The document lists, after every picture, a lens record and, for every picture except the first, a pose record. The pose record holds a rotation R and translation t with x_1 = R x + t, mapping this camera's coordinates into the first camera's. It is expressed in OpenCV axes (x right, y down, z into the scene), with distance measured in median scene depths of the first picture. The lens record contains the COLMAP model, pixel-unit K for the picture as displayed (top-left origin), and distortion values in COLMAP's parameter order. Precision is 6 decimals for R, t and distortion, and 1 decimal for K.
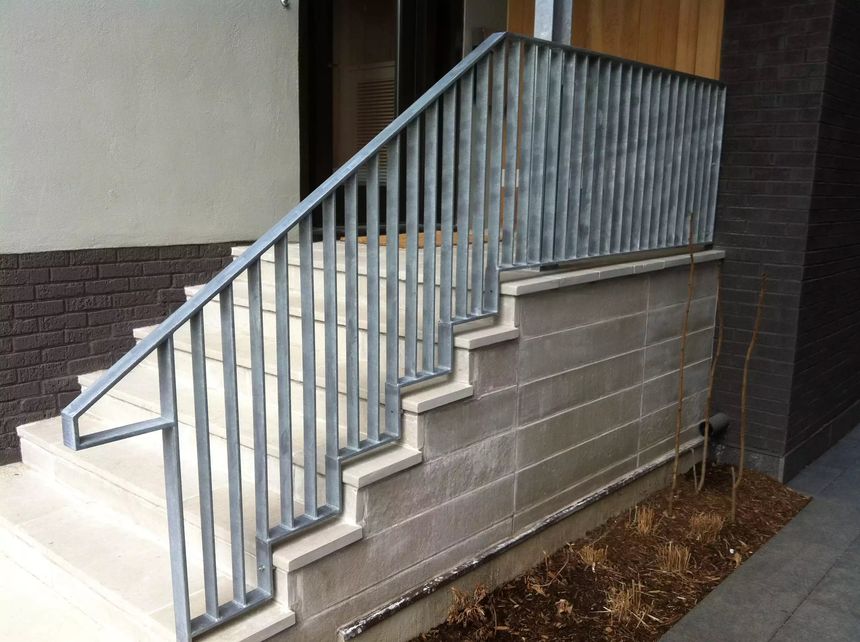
lens RADIAL K [[742.6, 0, 430.0], [0, 742.6, 321.0], [0, 0, 1]] dist [0.098516, -0.188233]
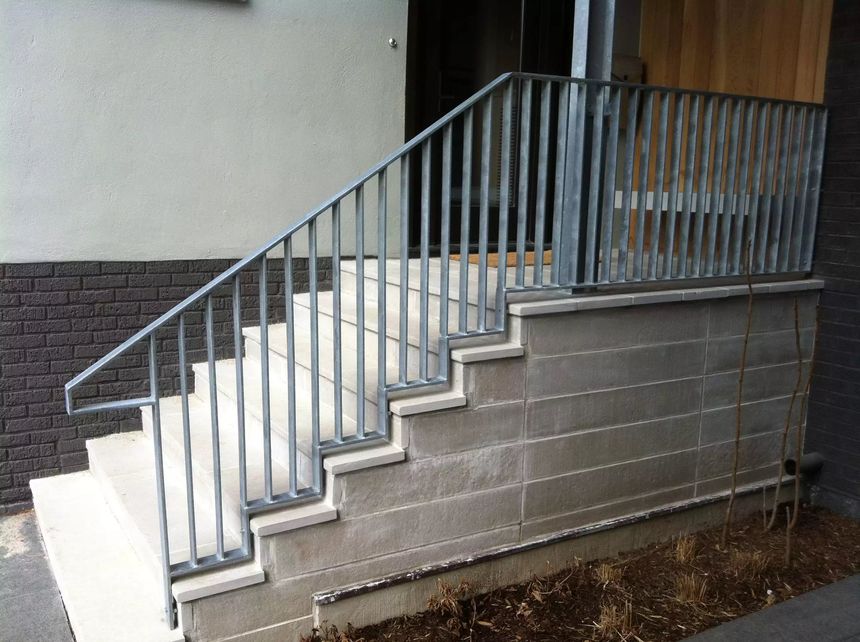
lens RADIAL K [[733.5, 0, 430.0], [0, 733.5, 321.0], [0, 0, 1]] dist [0.063768, -0.091996]
pose [[0.962109, 0.053416, -0.267382, 0.255997], [-0.057698, 0.998301, -0.008179, -0.010043], [0.266490, 0.023296, 0.963556, -0.047946]]
